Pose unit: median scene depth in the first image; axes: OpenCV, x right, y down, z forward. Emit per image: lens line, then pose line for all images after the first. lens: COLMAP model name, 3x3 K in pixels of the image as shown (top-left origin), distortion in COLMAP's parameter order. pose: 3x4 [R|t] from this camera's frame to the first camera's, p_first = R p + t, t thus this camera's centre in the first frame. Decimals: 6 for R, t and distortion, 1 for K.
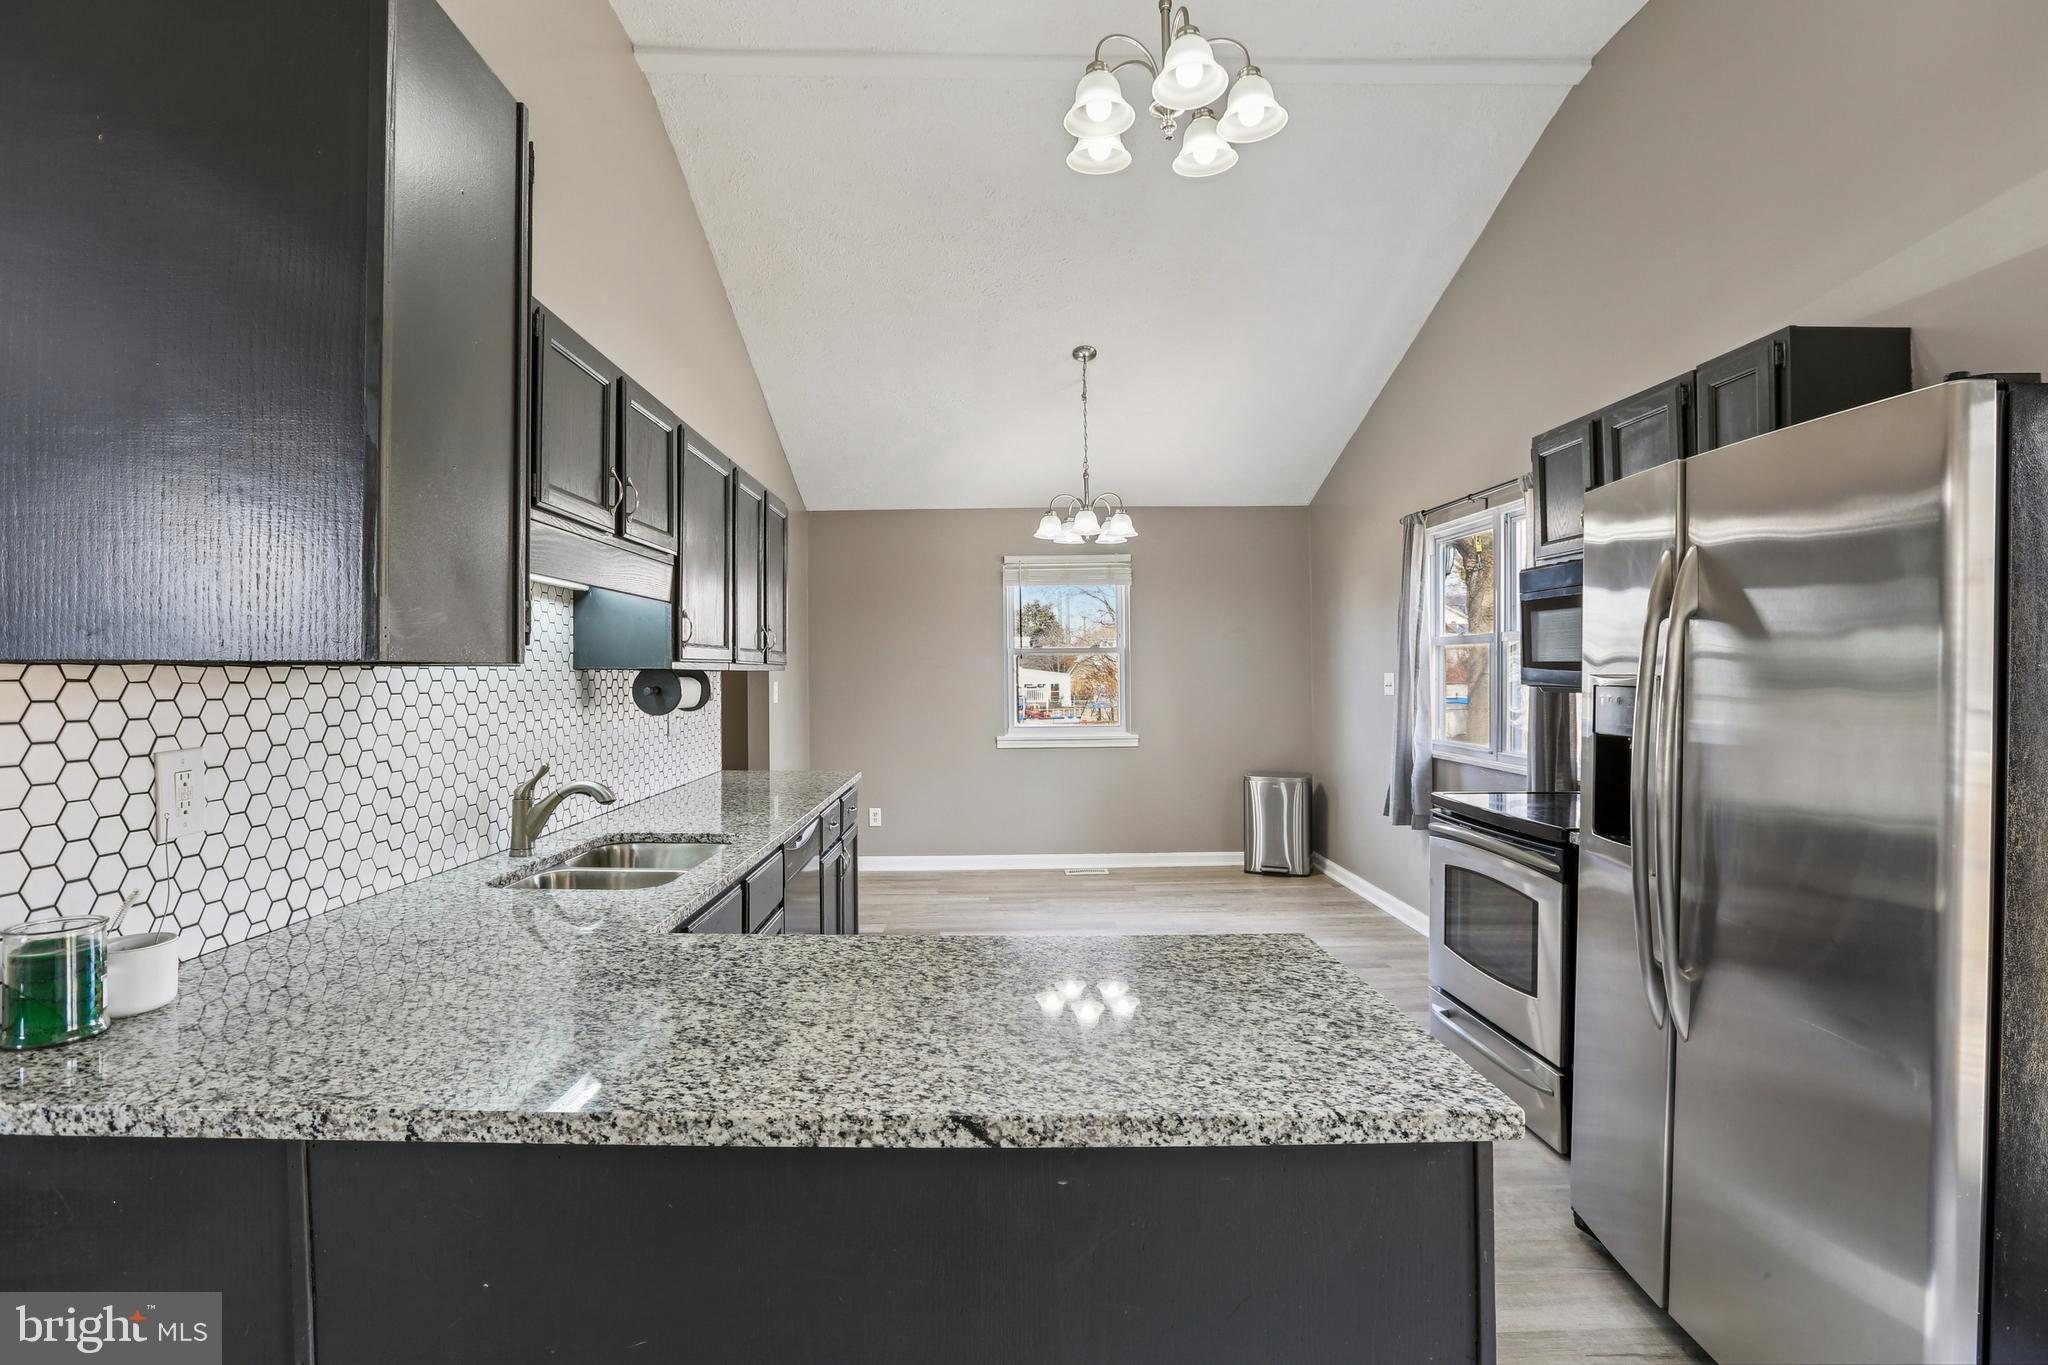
lens RADIAL K [[953.7, 0, 1005.8], [0, 953.7, 671.6], [0, 0, 1]] dist [-0.043736, 0.009947]
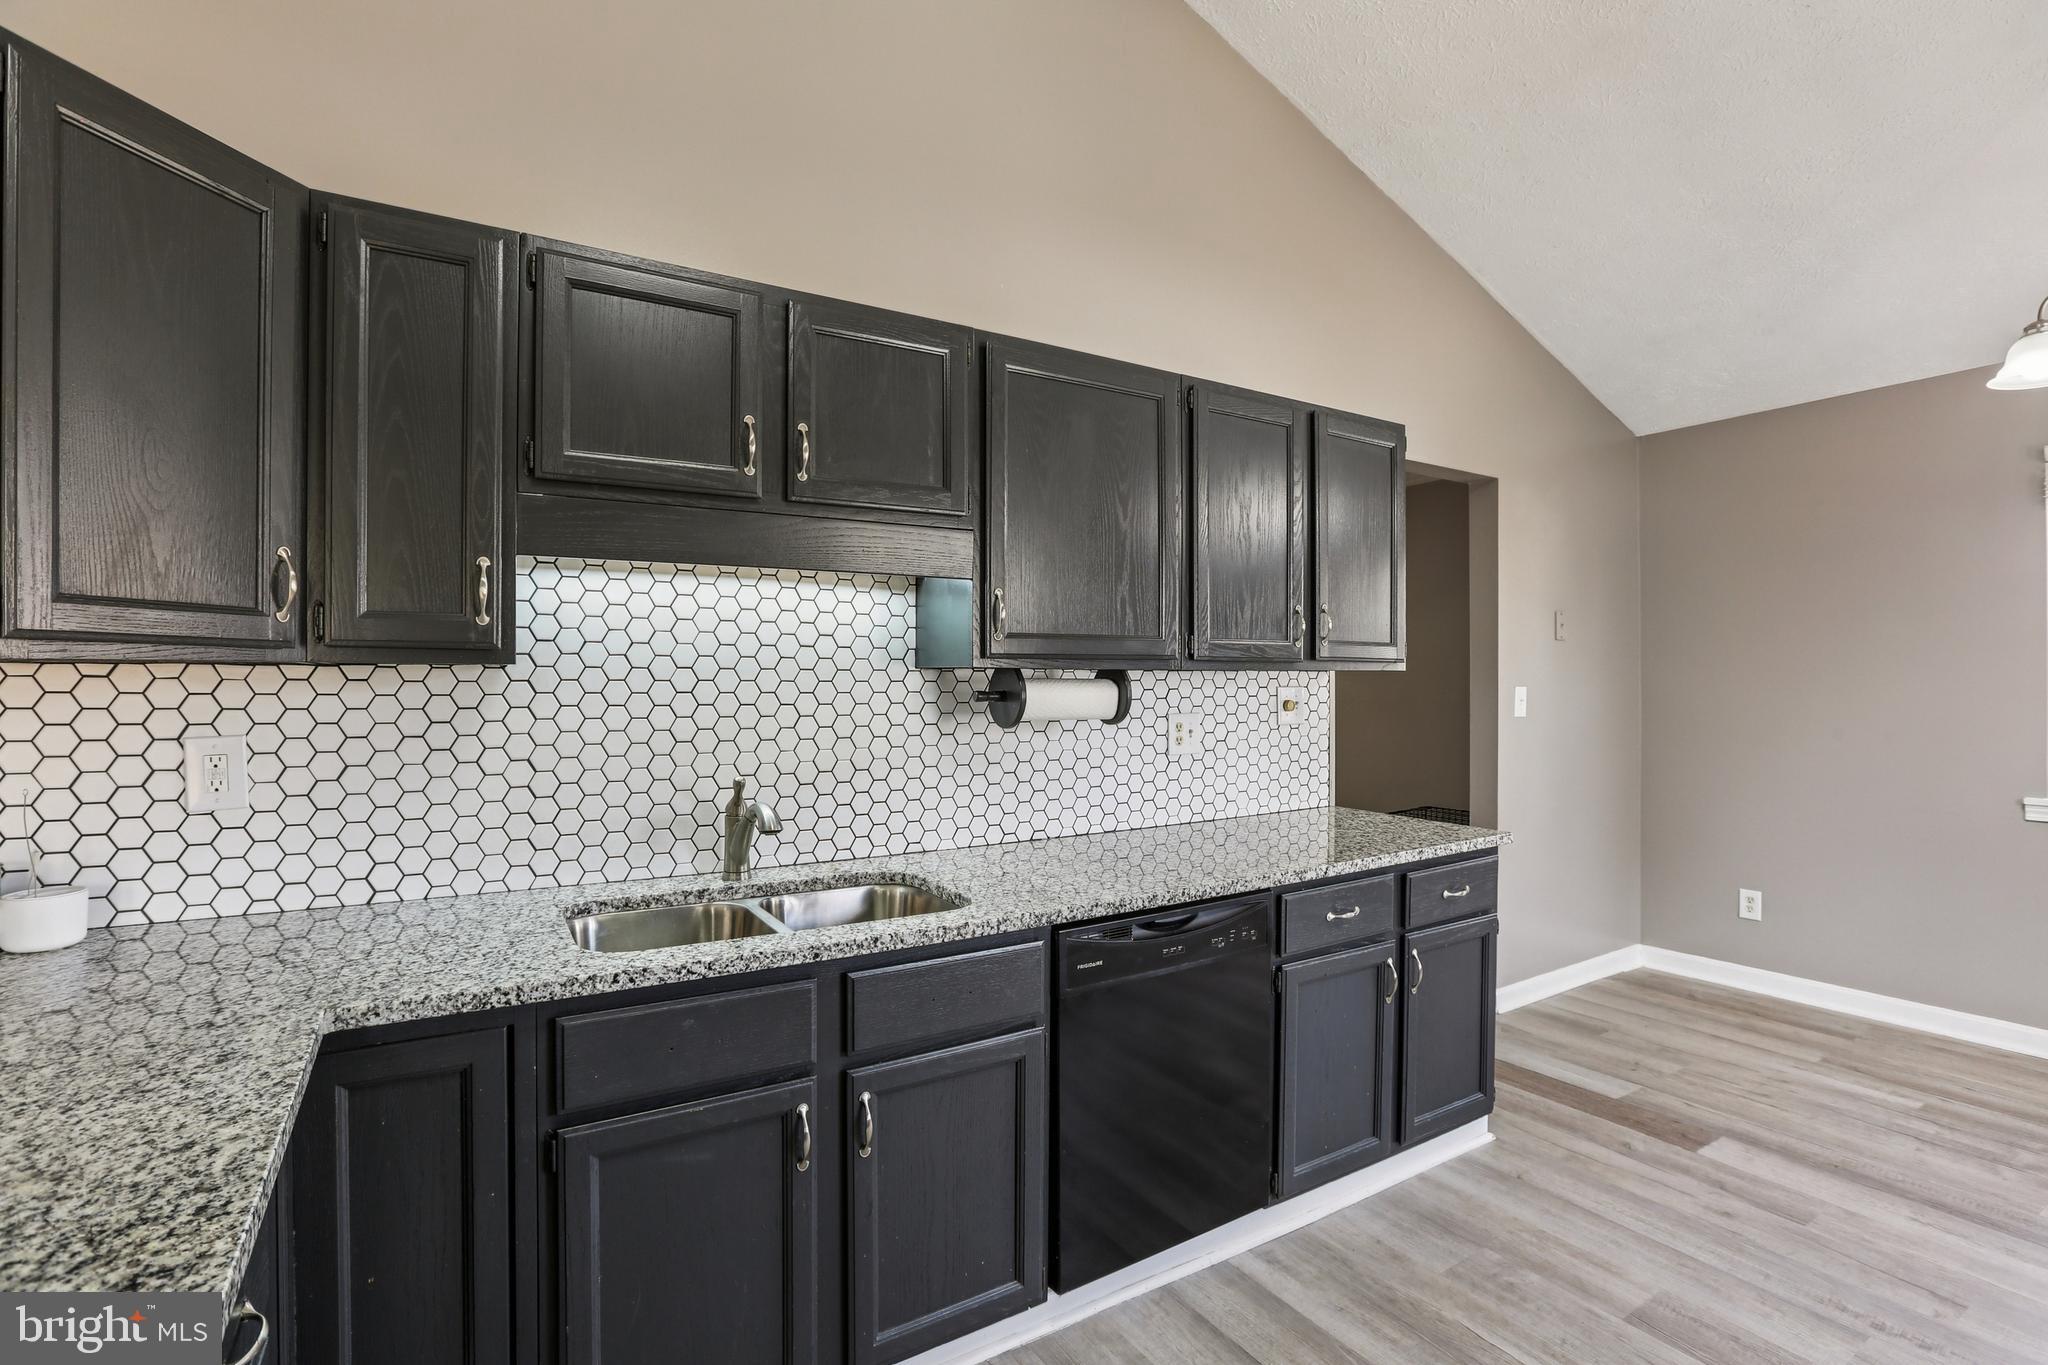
lens RADIAL K [[953.7, 0, 992.4], [0, 953.7, 673.9], [0, 0, 1]] dist [-0.043736, 0.009947]
pose [[0.503030, 0.000833, -0.864268, 0.312714], [-0.000345, 1.000000, 0.000763, 0.002012], [0.864269, -0.000086, 0.503030, 0.631017]]
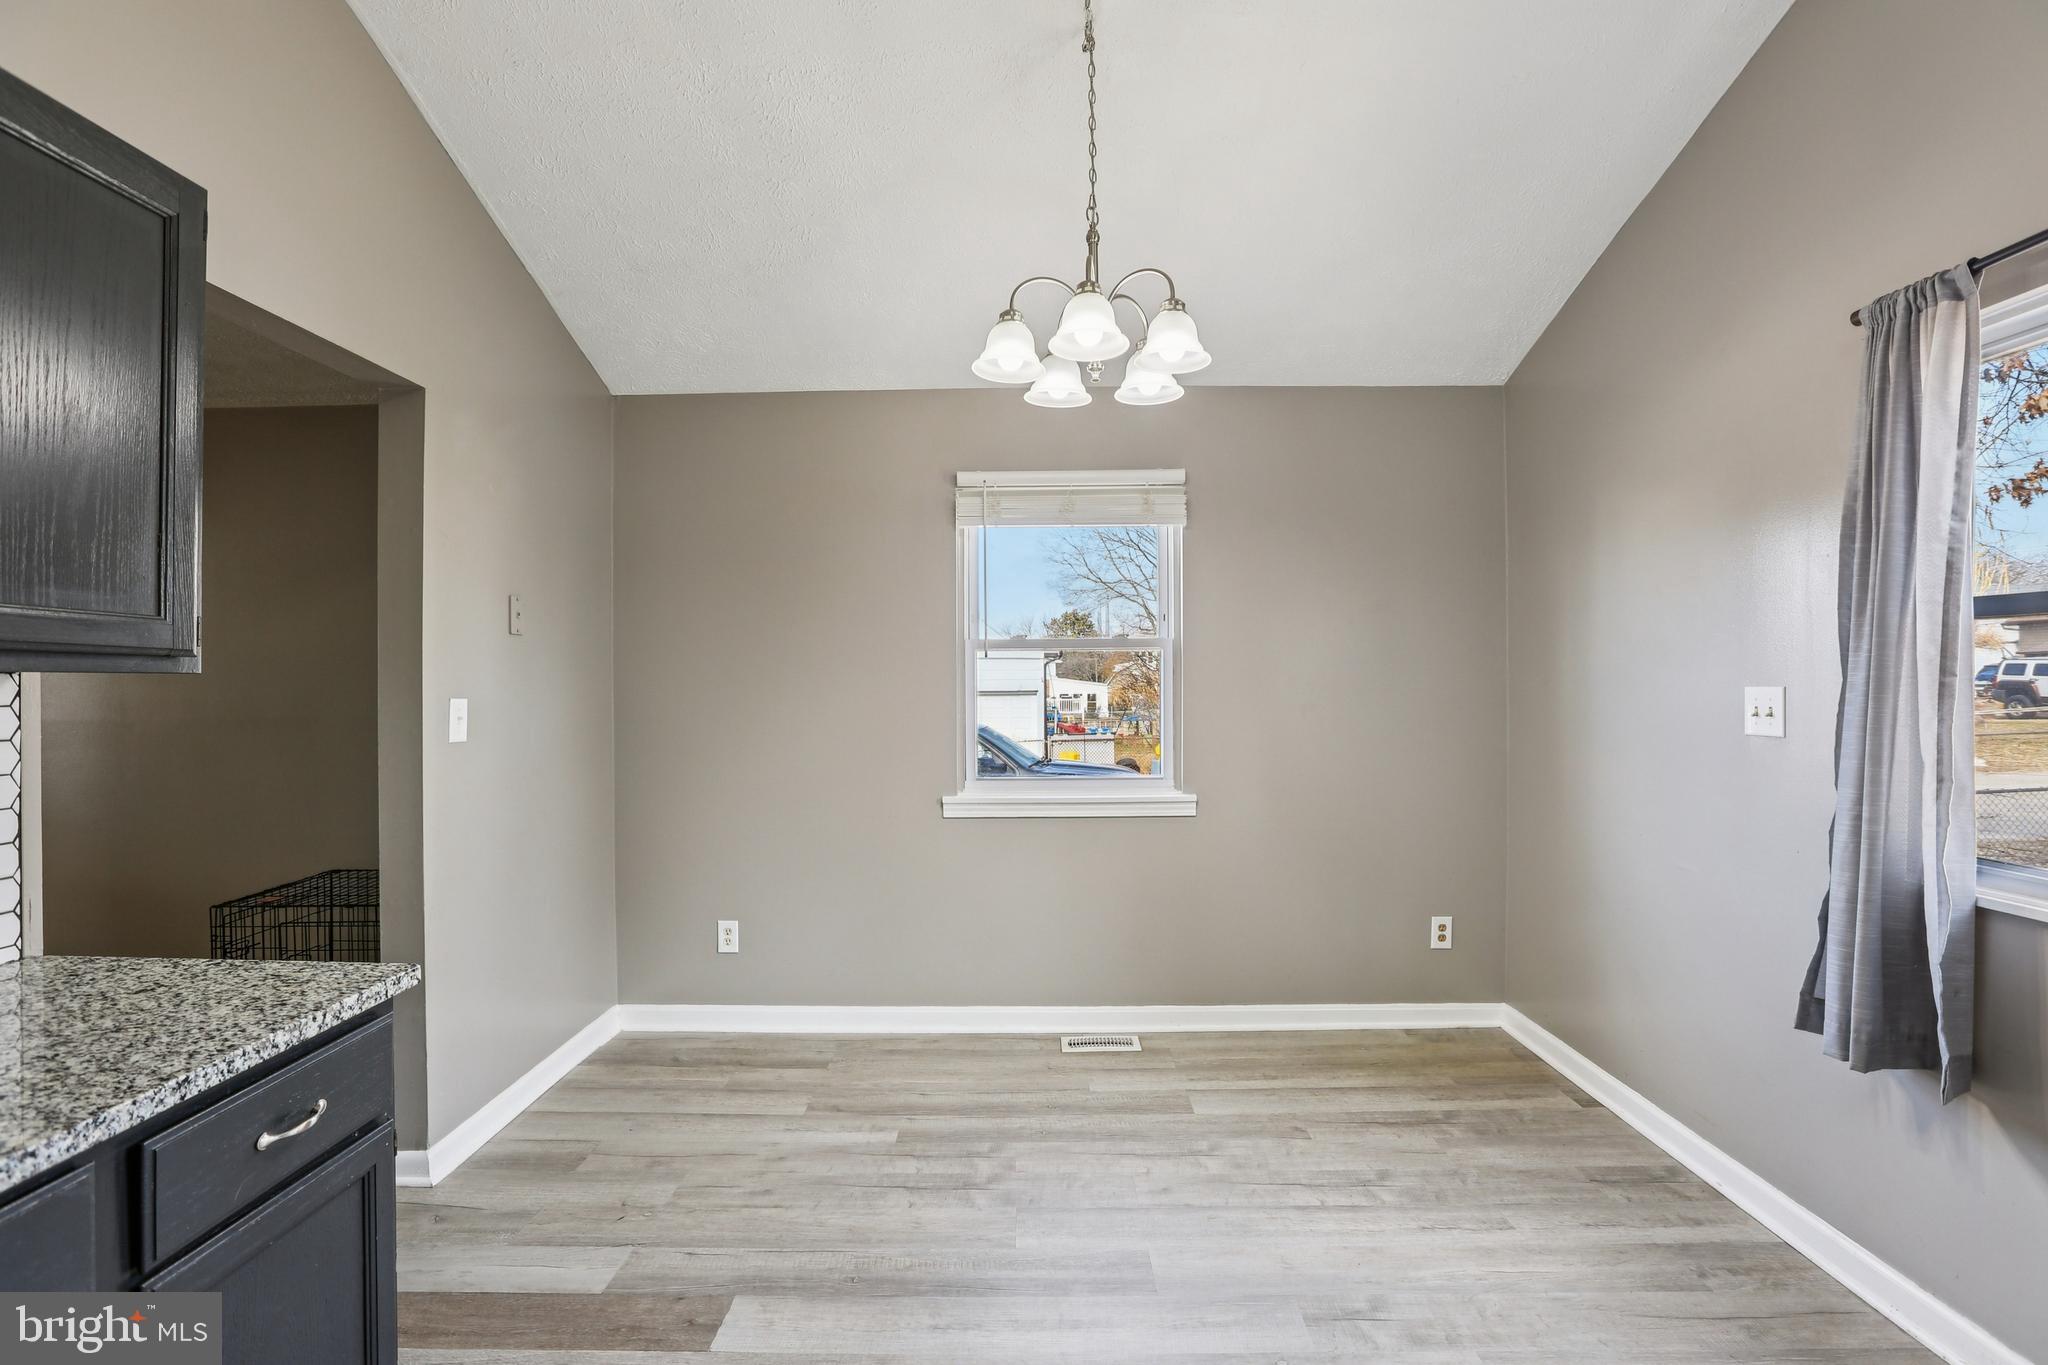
lens RADIAL K [[953.7, 0, 1032.7], [0, 953.7, 695.6], [0, 0, 1]] dist [-0.043736, 0.009947]
pose [[0.999909, 0.005141, -0.012500, 0.115850], [-0.004953, 0.999876, 0.014978, 0.001646], [0.012575, -0.014914, 0.999810, 1.026529]]
